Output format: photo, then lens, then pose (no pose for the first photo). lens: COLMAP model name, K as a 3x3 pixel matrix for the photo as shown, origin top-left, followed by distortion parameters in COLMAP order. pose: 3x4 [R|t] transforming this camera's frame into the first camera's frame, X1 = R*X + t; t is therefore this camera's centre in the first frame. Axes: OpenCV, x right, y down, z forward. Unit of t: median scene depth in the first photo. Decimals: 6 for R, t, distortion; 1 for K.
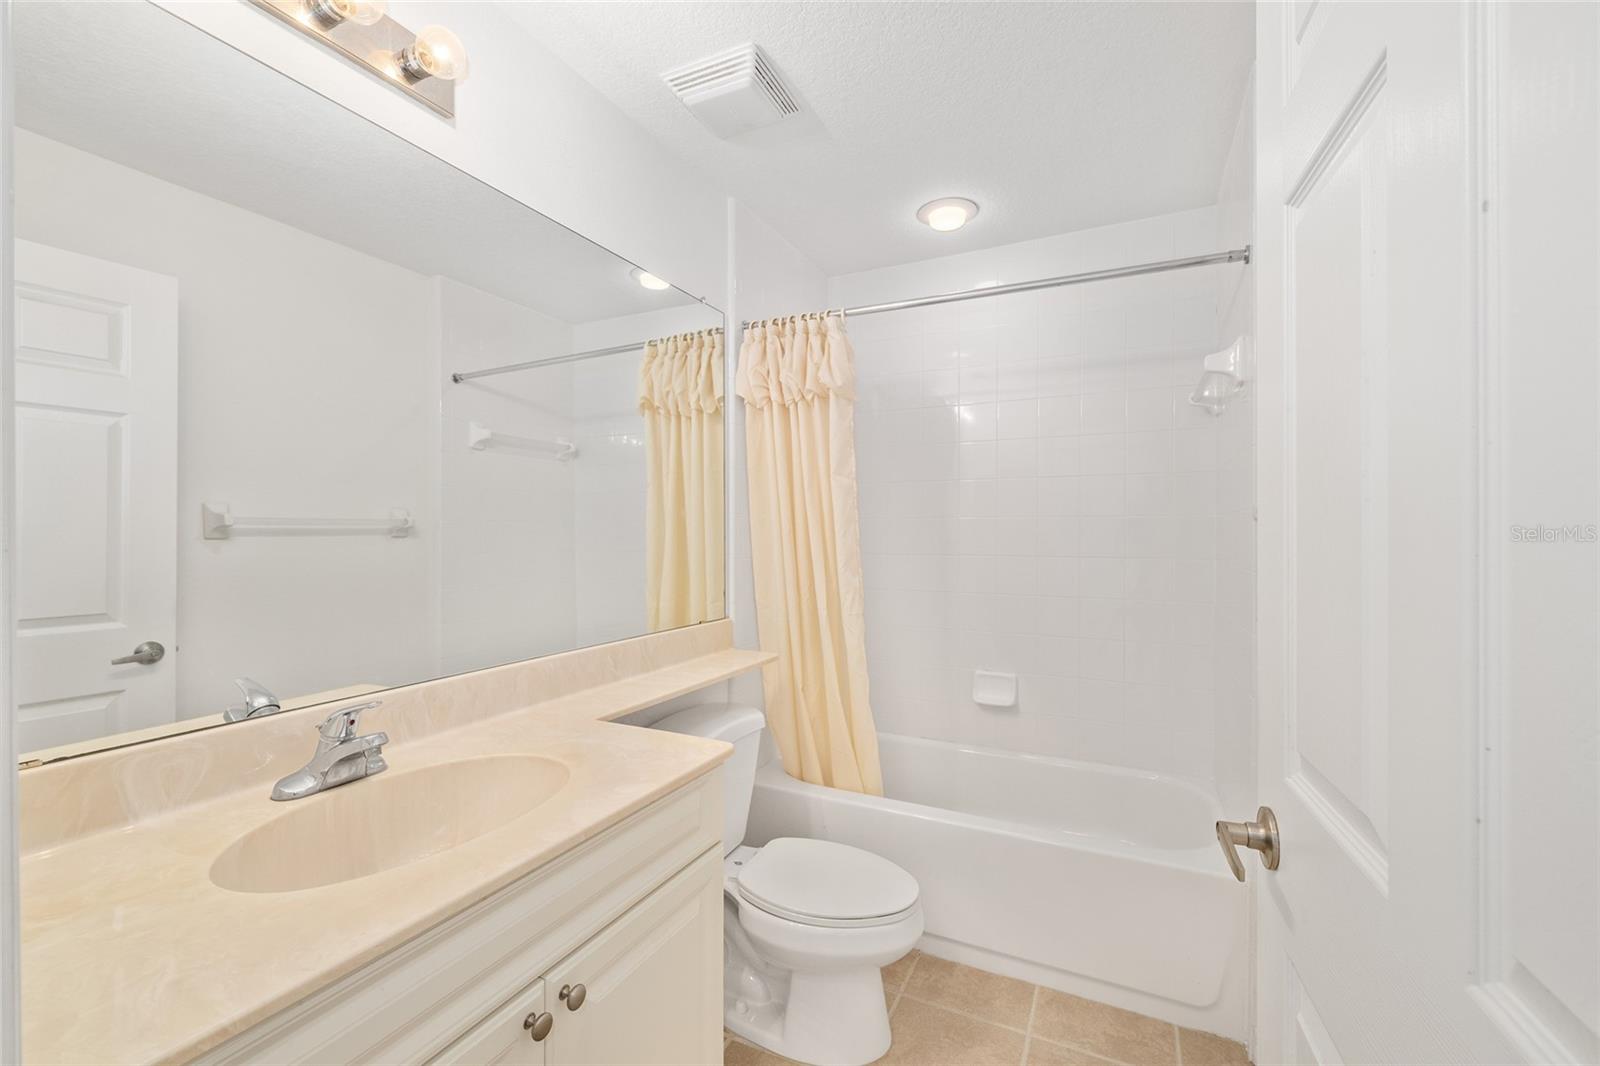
lens RADIAL K [[671.3, 0, 802.1], [0, 671.3, 527.3], [0, 0, 1]] dist [0.001525, -0.000194]
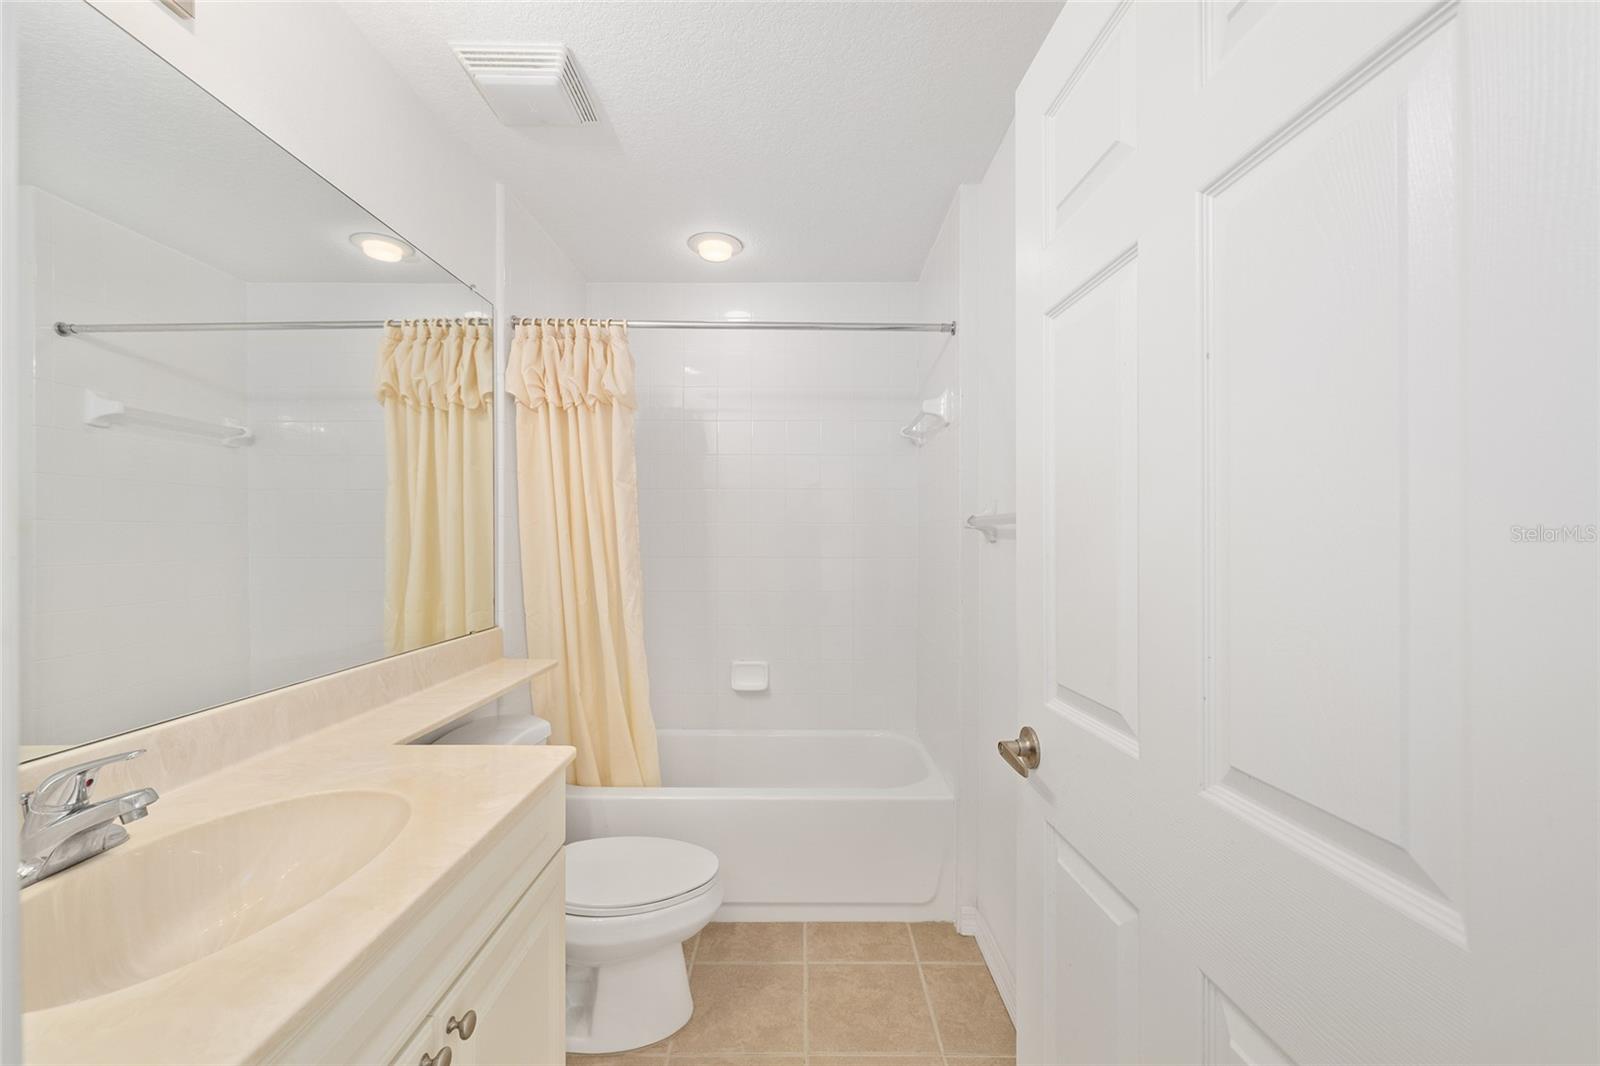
lens RADIAL K [[649.0, 0, 803.8], [0, 649.0, 530.8], [0, 0, 1]] dist [-0.001533, -0.000006]
pose [[0.895625, 0.005603, 0.444775, -0.135771], [-0.004842, 0.999984, -0.002848, 0.000026], [-0.444784, 0.000397, 0.895638, -0.013712]]
